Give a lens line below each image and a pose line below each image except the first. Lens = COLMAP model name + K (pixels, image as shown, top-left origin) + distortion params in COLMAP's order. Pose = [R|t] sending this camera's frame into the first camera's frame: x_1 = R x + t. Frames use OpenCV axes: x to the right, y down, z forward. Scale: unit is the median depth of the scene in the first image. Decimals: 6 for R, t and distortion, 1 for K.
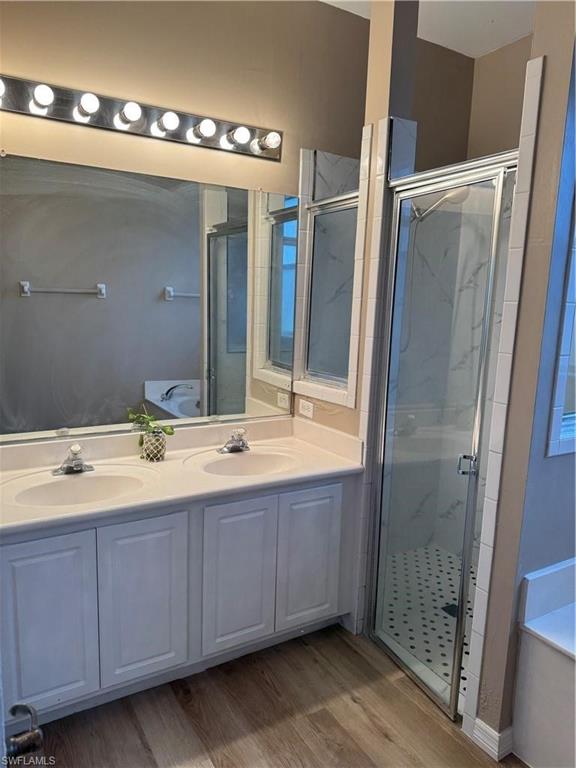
lens RADIAL K [[533.6, 0, 288.0], [0, 533.6, 384.0], [0, 0, 1]] dist [0.038892, -0.082733]
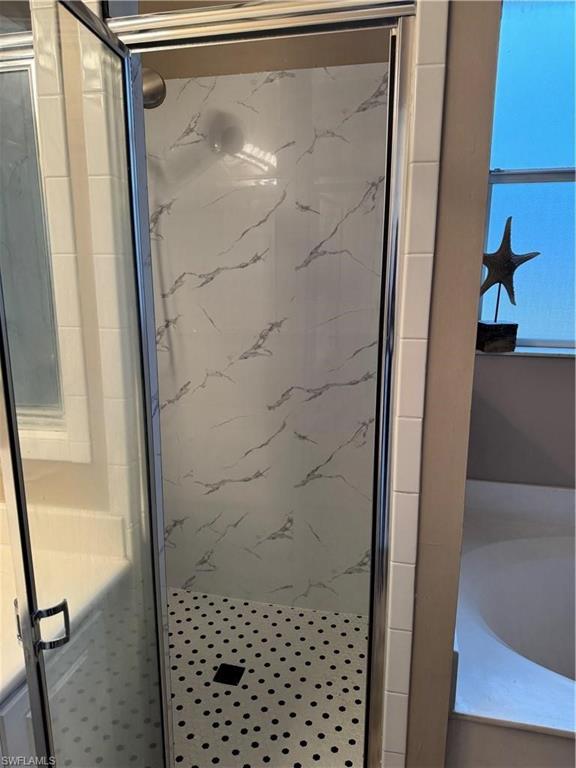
lens RADIAL K [[533.6, 0, 288.0], [0, 533.6, 384.0], [0, 0, 1]] dist [0.038892, -0.082733]
pose [[0.691709, -0.180741, 0.699193, -0.100827], [0.129130, 0.983527, 0.126492, -0.074223], [-0.710538, 0.002791, 0.703654, 0.484948]]
